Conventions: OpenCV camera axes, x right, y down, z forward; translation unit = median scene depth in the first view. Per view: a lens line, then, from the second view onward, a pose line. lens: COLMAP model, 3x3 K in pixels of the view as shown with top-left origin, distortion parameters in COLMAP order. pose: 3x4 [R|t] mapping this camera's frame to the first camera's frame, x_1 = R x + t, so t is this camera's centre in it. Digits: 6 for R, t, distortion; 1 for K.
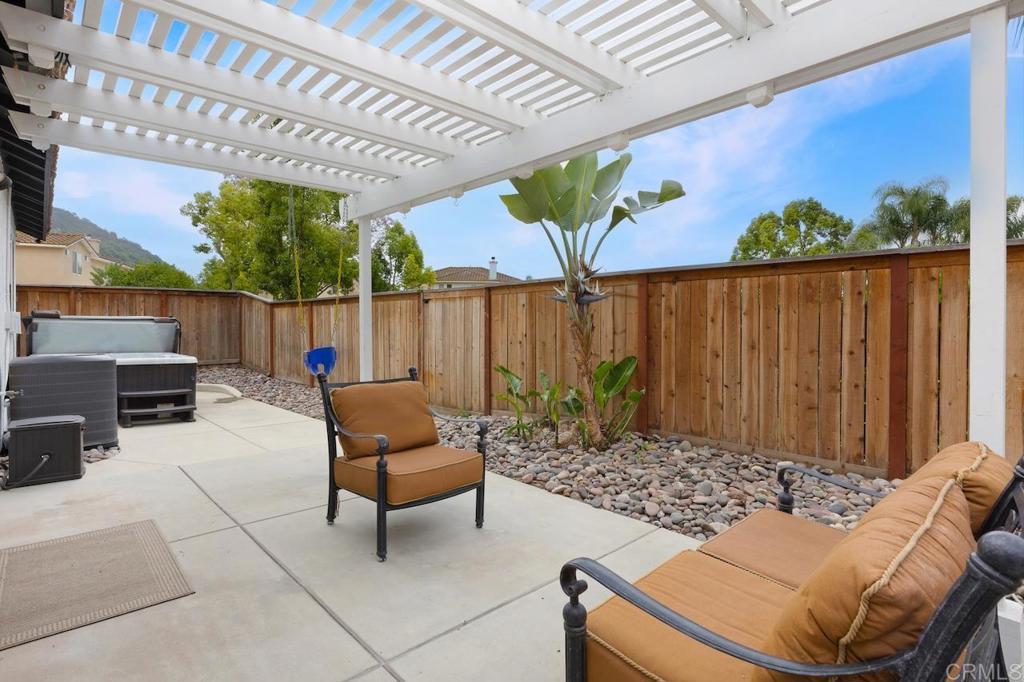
lens RADIAL K [[517.6, 0, 510.4], [0, 517.6, 337.0], [0, 0, 1]] dist [0.001849, 0.000413]
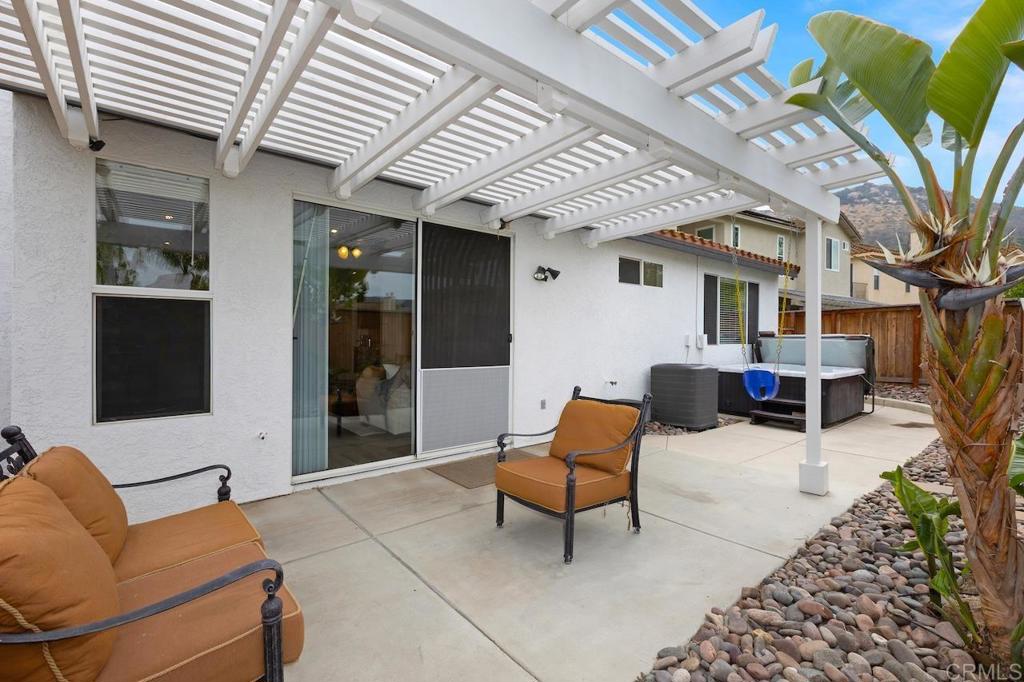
lens RADIAL K [[453.3, 0, 512.0], [0, 453.3, 339.8], [0, 0, 1]] dist [0.000313, -0.000073]
pose [[-0.055145, 0.005617, -0.998463, 0.335524], [-0.020069, 0.999776, 0.006733, -0.022972], [0.998277, 0.020410, -0.055020, 0.396028]]
